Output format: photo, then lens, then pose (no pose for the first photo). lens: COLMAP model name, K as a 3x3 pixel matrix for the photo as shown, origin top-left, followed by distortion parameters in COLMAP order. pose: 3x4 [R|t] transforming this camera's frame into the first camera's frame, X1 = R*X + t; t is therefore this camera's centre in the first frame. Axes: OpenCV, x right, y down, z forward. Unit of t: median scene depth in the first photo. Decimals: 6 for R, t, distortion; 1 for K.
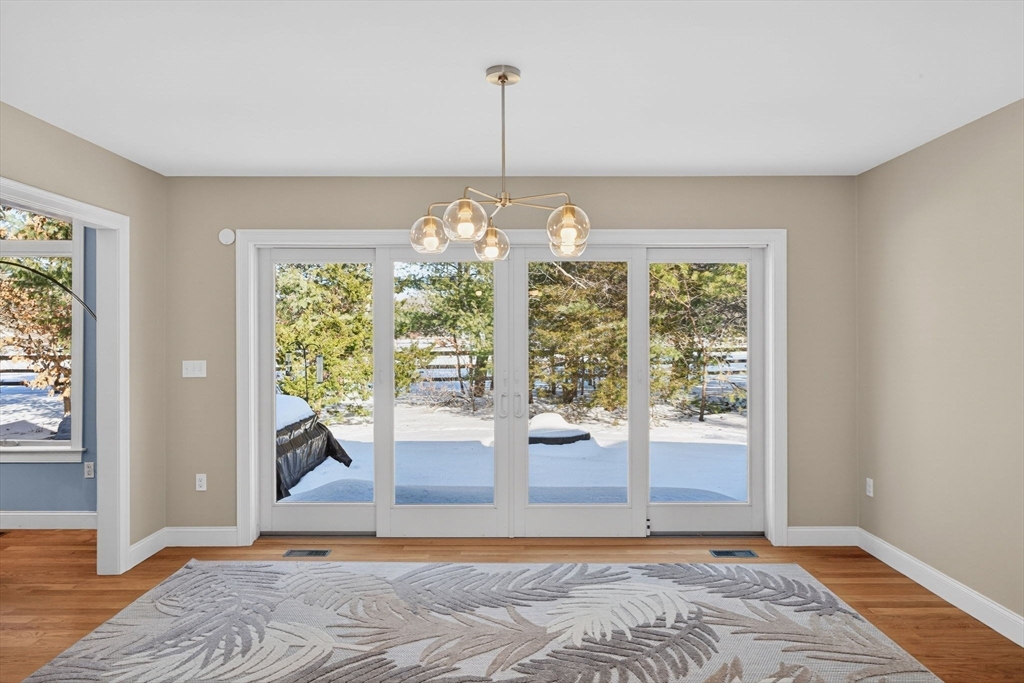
lens RADIAL K [[651.0, 0, 509.0], [0, 651.0, 340.8], [0, 0, 1]] dist [-0.006418, -0.002894]
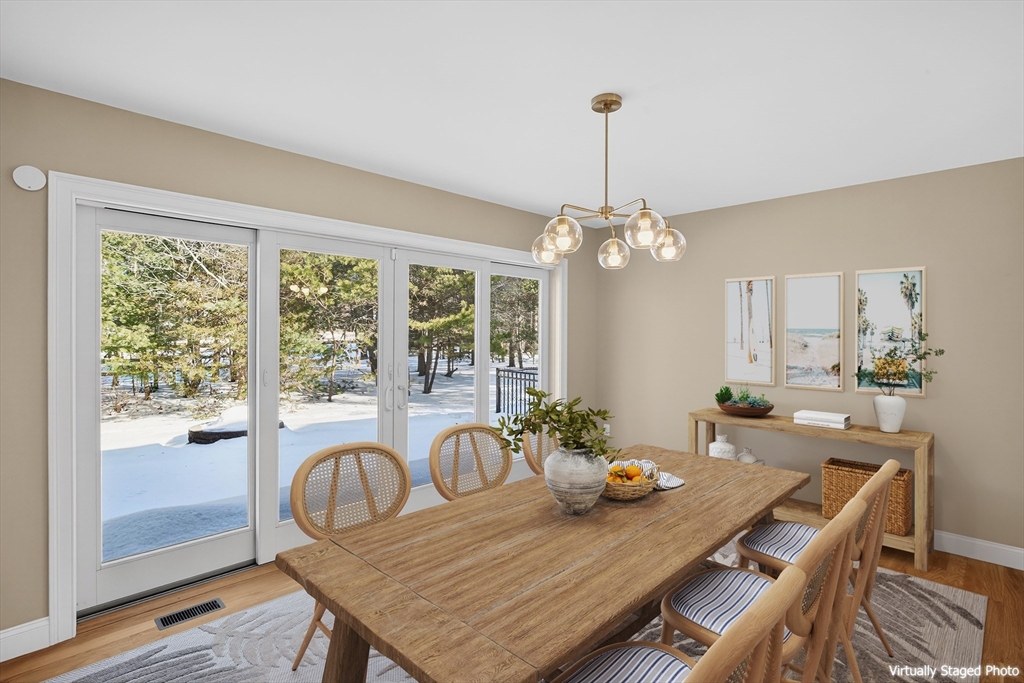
lens RADIAL K [[505.4, 0, 508.9], [0, 505.4, 333.5], [0, 0, 1]] dist [-0.006897, -0.000578]
pose [[0.695425, 0.001727, 0.718597, -0.460929], [0.001222, 0.999993, -0.003587, -0.001800], [-0.718598, 0.003373, 0.695417, 0.303518]]
